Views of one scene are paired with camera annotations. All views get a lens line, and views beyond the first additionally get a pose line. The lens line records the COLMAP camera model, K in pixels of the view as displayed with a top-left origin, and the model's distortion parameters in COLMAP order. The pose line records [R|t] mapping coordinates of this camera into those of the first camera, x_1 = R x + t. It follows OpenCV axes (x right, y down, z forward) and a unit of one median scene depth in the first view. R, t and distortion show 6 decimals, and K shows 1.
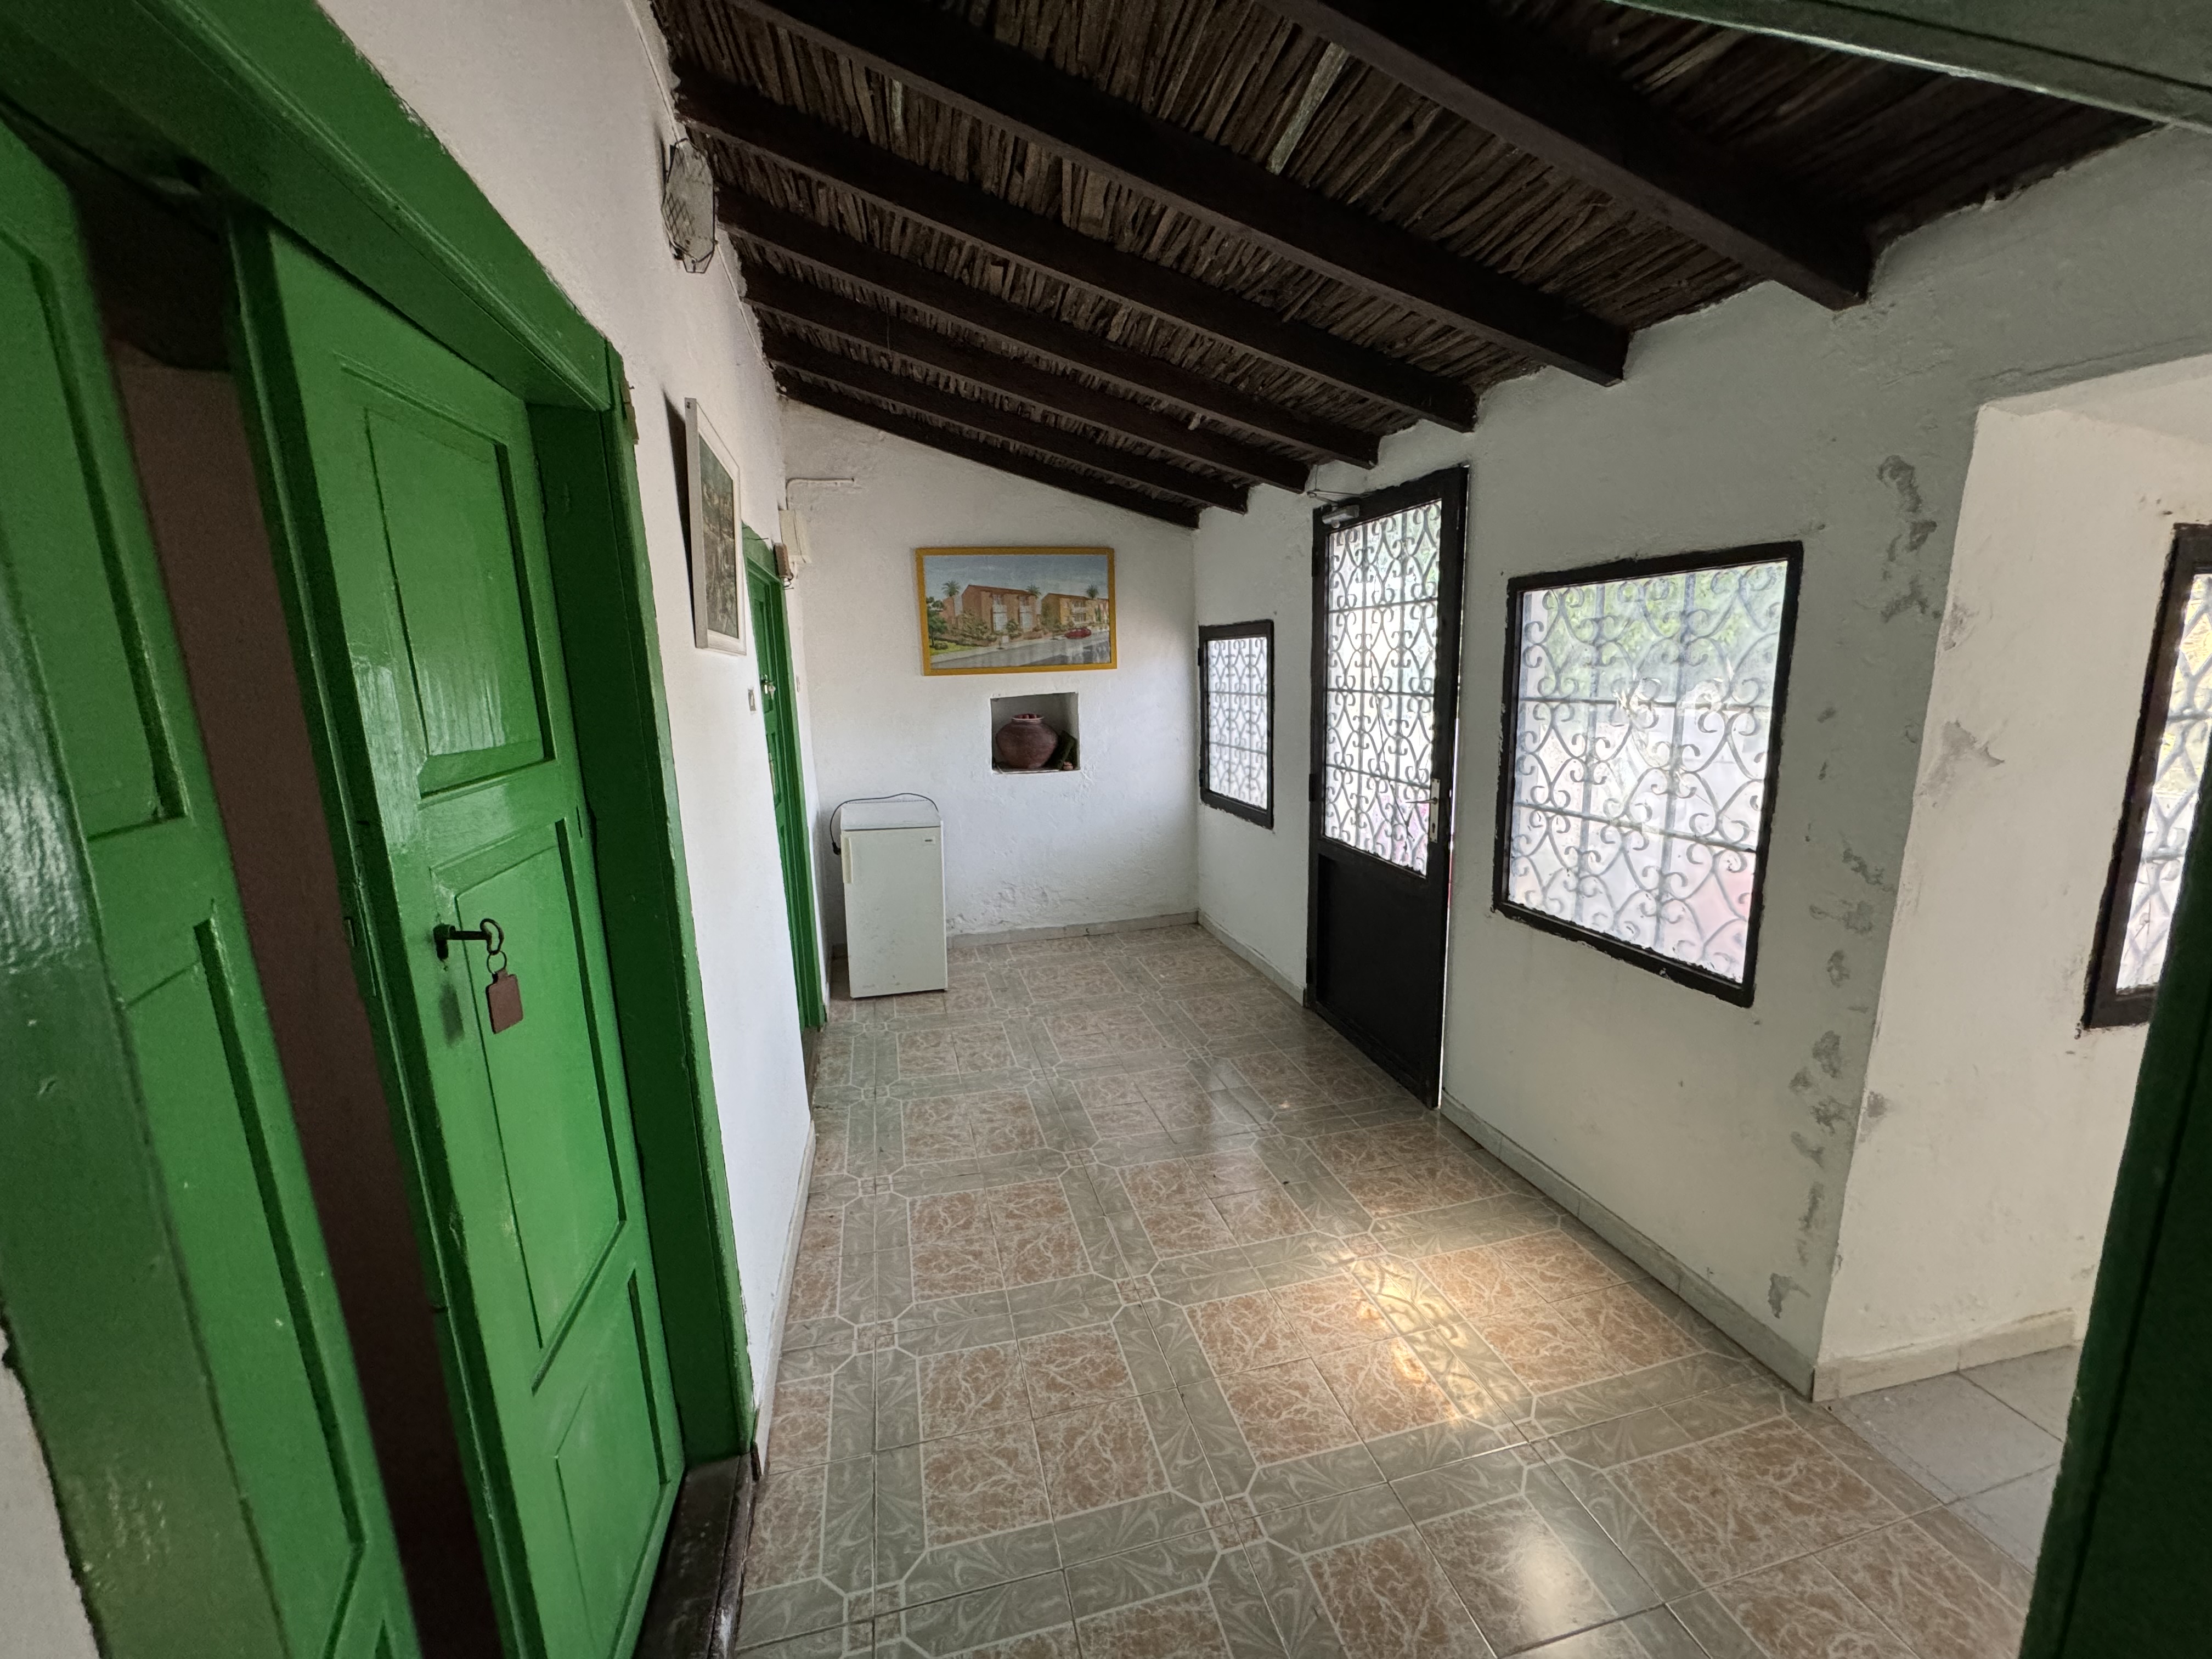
lens RADIAL K [[880.8, 0, 1113.3], [0, 880.8, 828.4], [0, 0, 1]] dist [-0.002406, 0.000224]
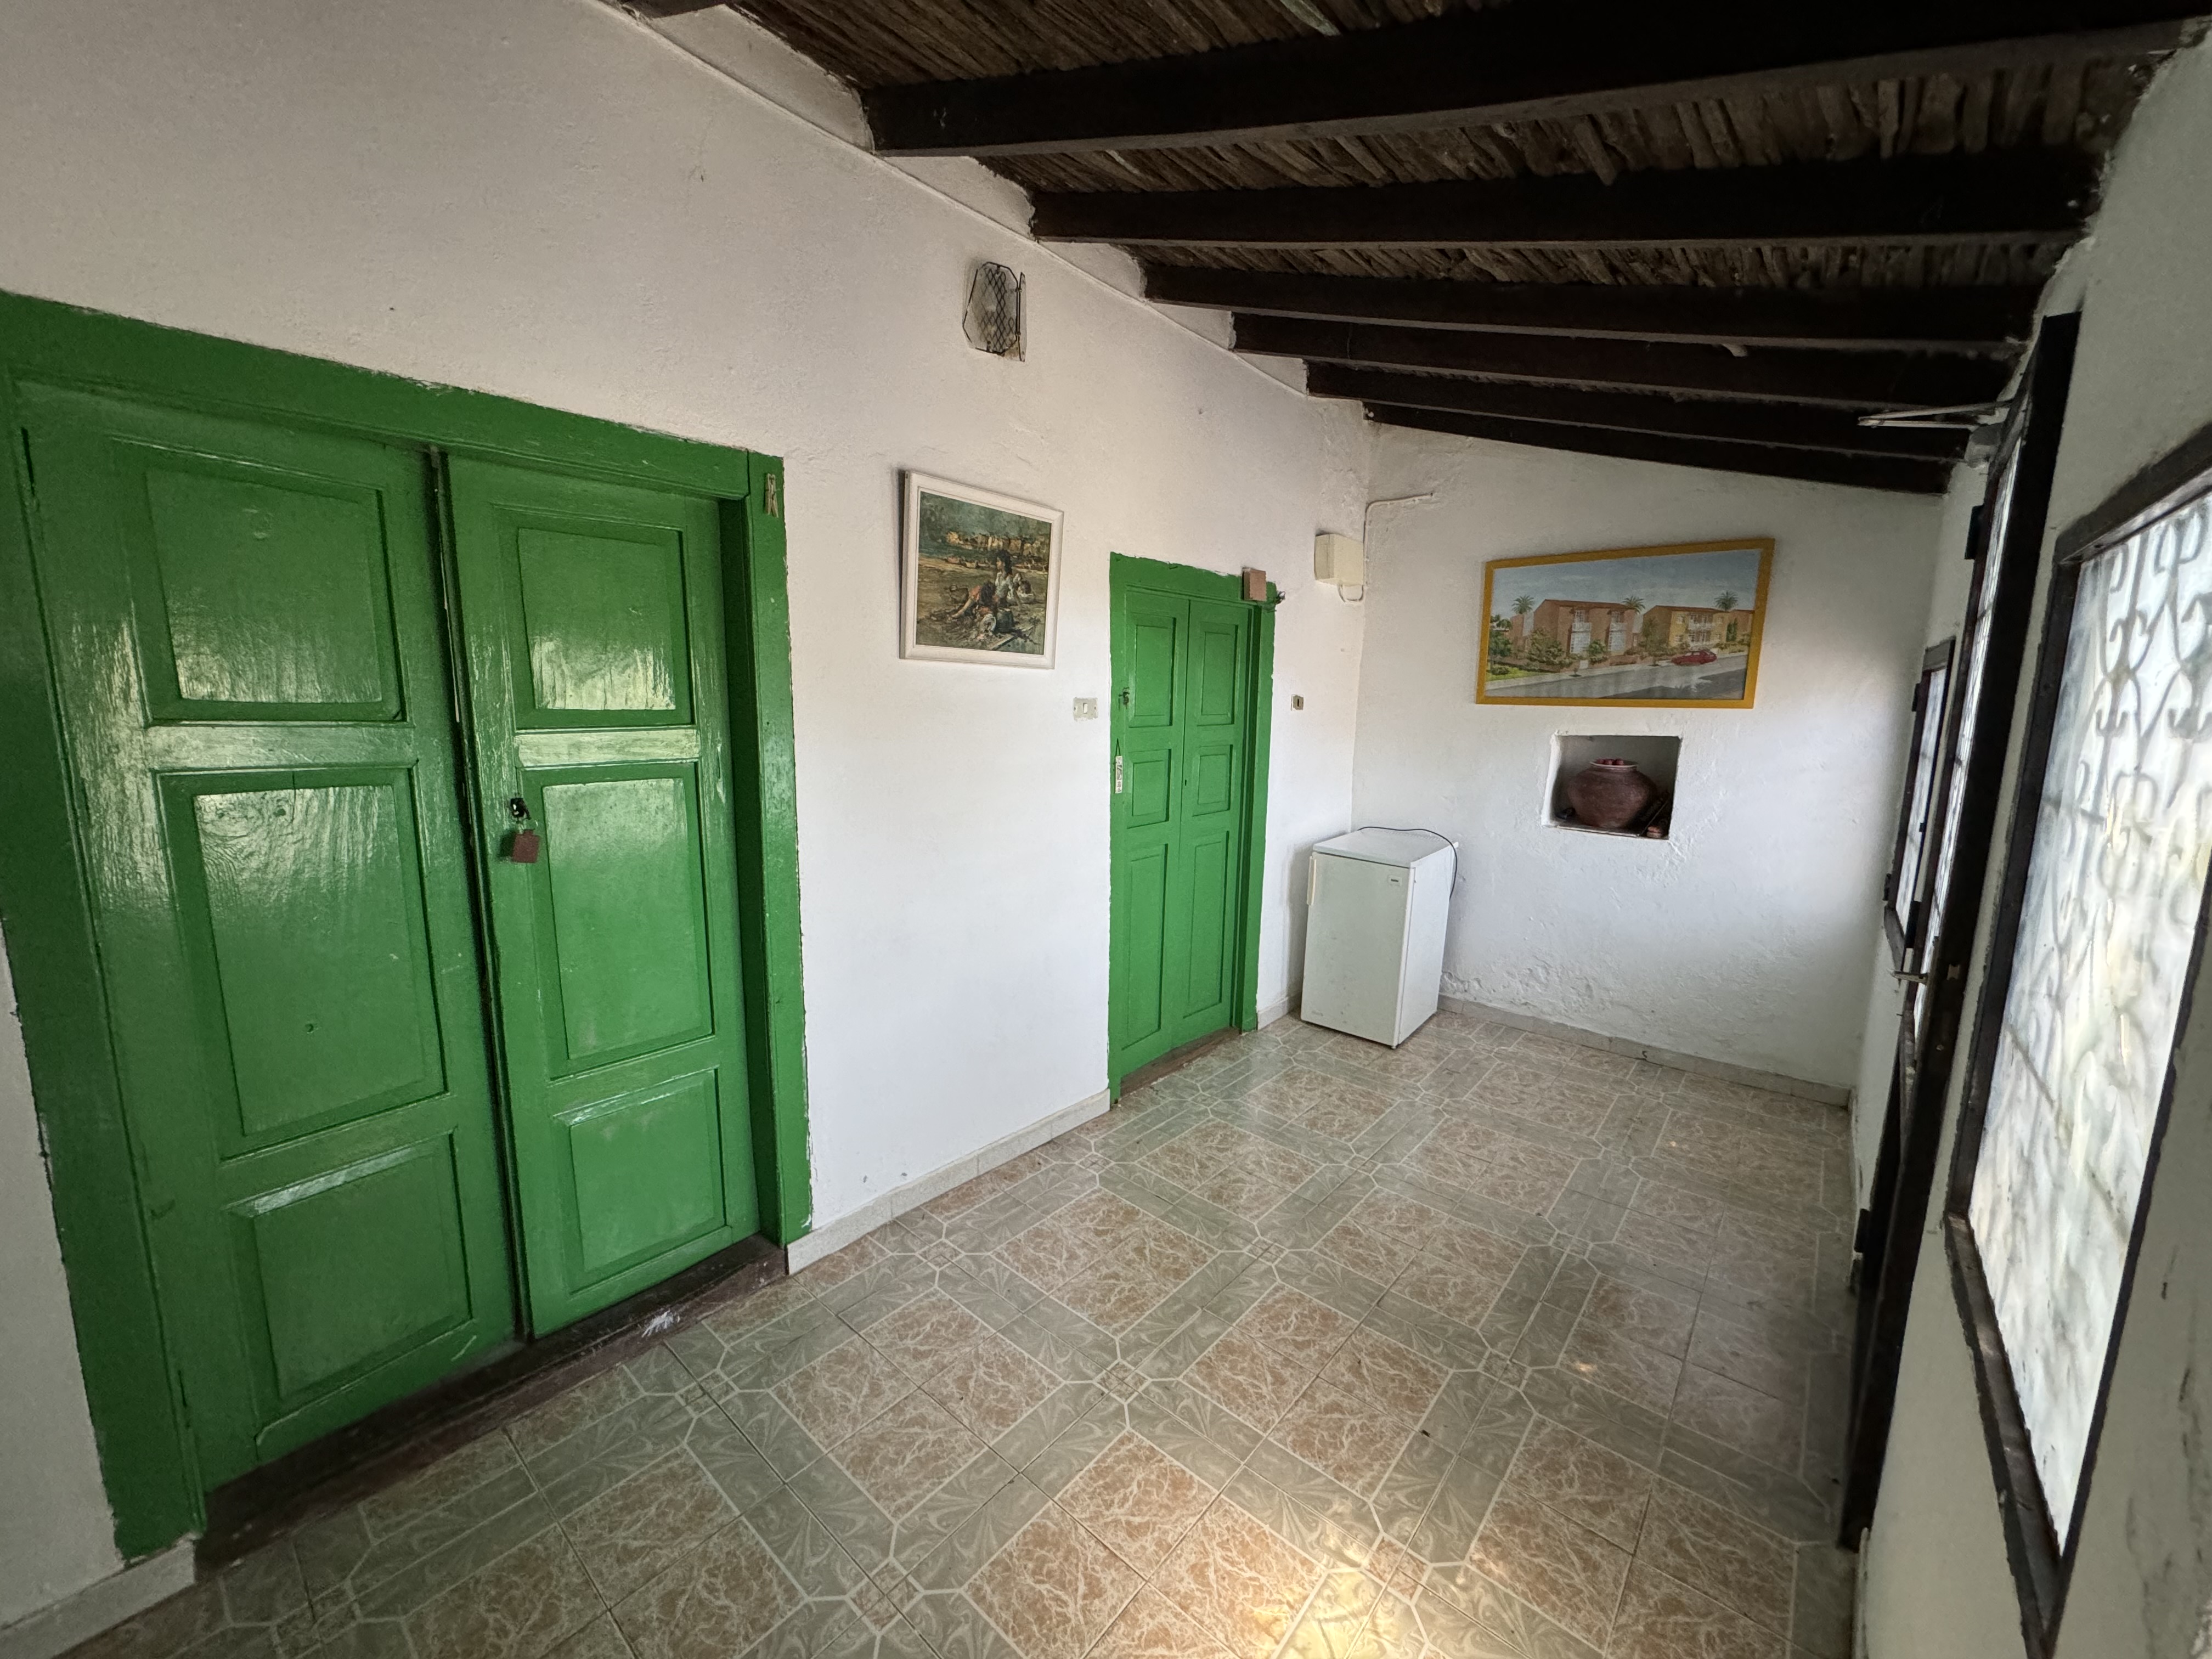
lens RADIAL K [[880.8, 0, 1103.9], [0, 880.8, 828.7], [0, 0, 1]] dist [-0.002406, 0.000224]
pose [[0.570631, 0.162822, -0.804903, 0.302581], [-0.186190, 0.980274, 0.066299, -0.038125], [0.799821, 0.112032, 0.589691, 0.186176]]
